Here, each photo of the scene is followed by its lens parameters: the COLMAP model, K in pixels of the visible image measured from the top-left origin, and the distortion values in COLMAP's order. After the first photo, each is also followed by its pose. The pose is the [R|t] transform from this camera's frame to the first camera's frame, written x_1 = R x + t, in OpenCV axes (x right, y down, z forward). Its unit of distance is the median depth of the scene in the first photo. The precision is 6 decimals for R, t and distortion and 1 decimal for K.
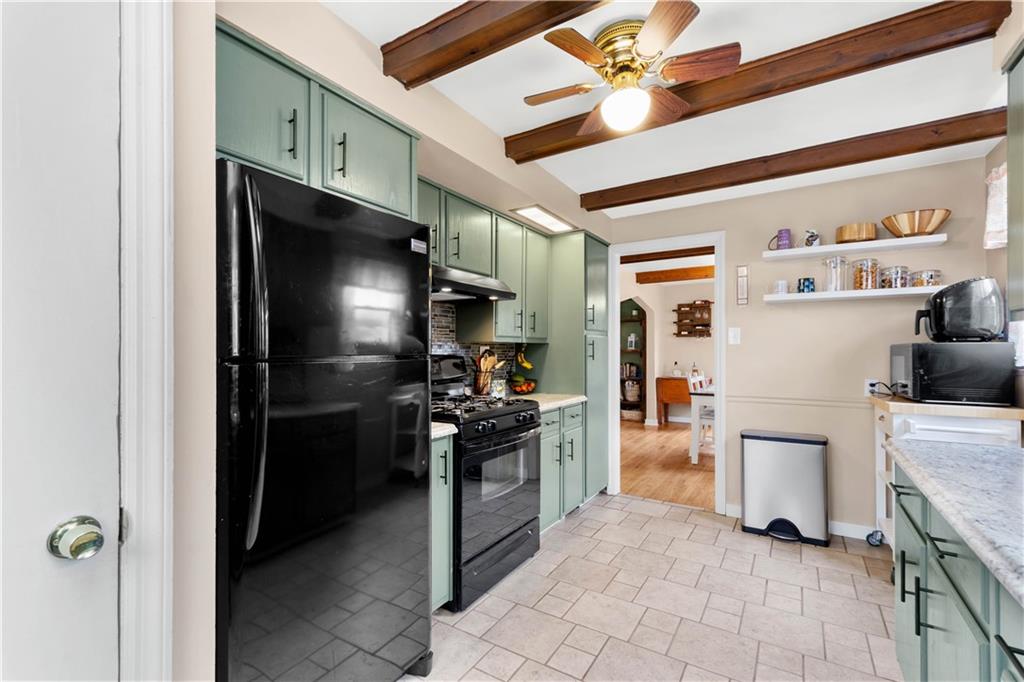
lens RADIAL K [[451.5, 0, 506.7], [0, 451.5, 349.0], [0, 0, 1]] dist [0.003529, -0.000583]
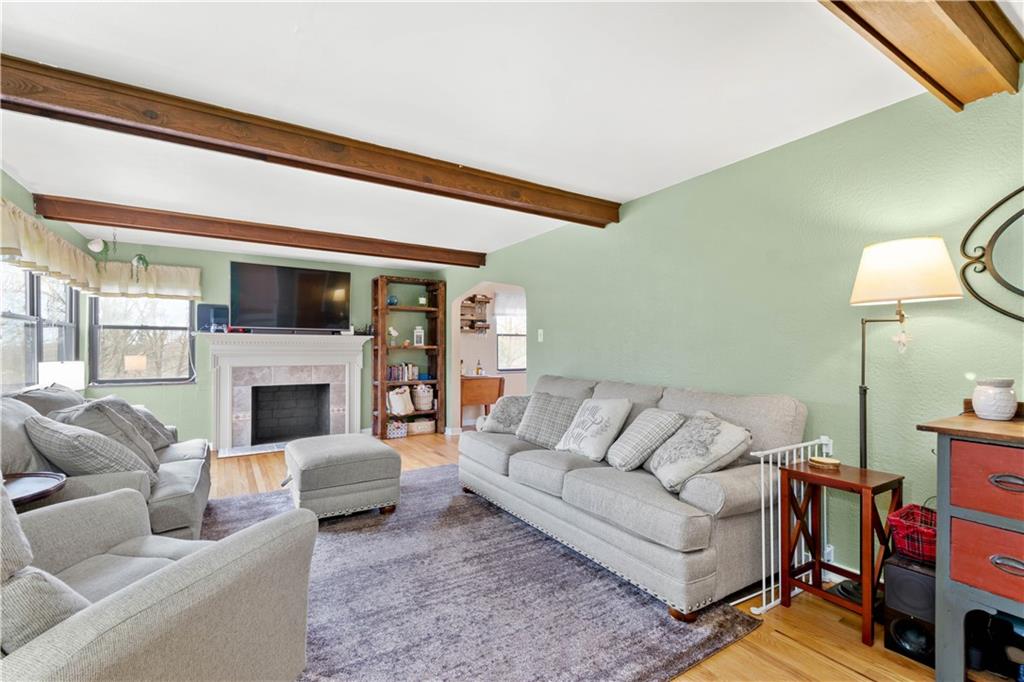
lens RADIAL K [[451.5, 0, 506.7], [0, 451.5, 349.0], [0, 0, 1]] dist [0.003529, -0.000583]
pose [[0.430279, -0.001340, 0.902695, -0.964836], [-0.002005, 0.999995, 0.002441, 0.009983], [-0.902694, -0.002860, 0.430274, 1.289128]]
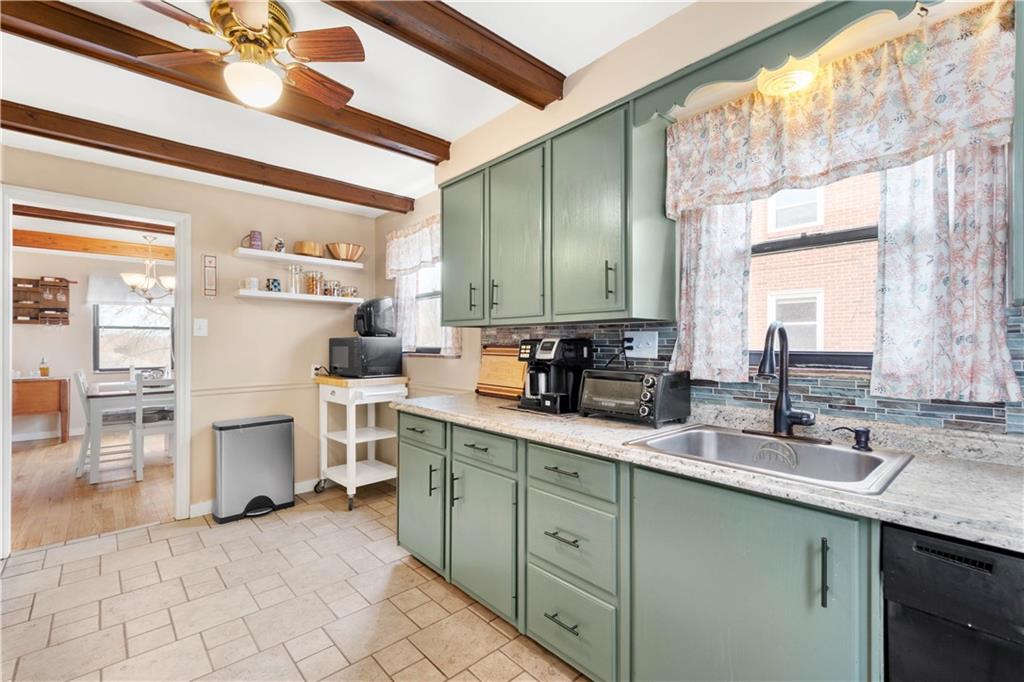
lens RADIAL K [[449.1, 0, 501.4], [0, 449.1, 341.6], [0, 0, 1]] dist [0.009811, -0.000024]
pose [[0.266806, 0.002823, 0.963746, -0.265456], [-0.003851, 0.999991, -0.001864, 0.001233], [-0.963743, -0.003214, 0.266815, 0.135930]]
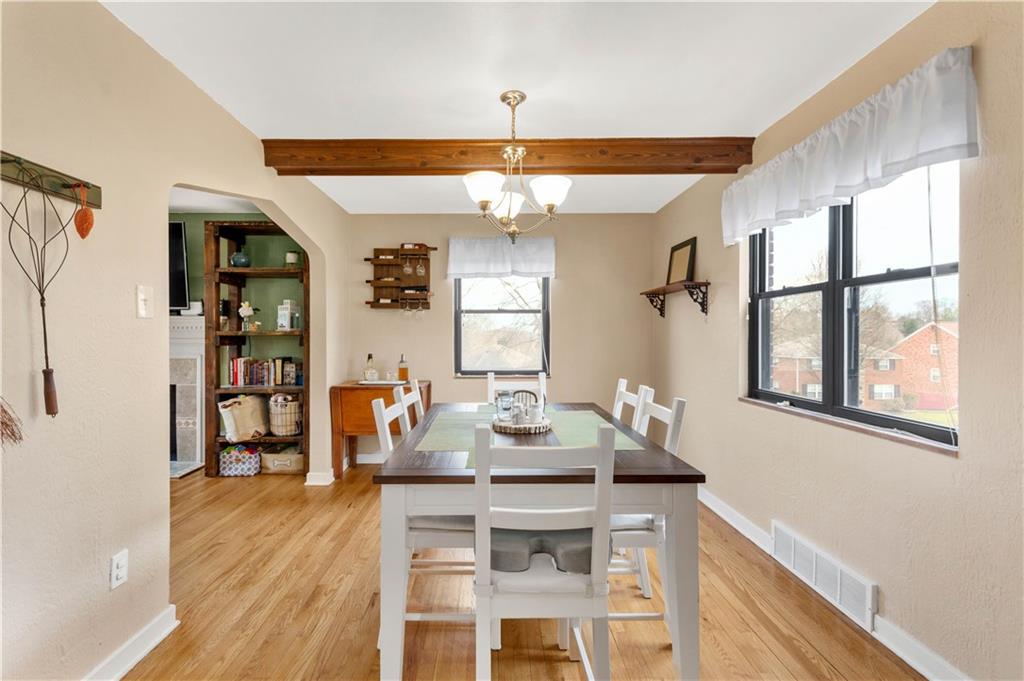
lens RADIAL K [[460.0, 0, 494.7], [0, 460.0, 337.3], [0, 0, 1]] dist [0.000941, -0.000115]
pose [[0.837399, -0.003023, 0.546583, 0.484119], [-0.000146, 0.999983, 0.005754, 0.012280], [-0.546592, -0.004898, 0.837385, 1.115635]]
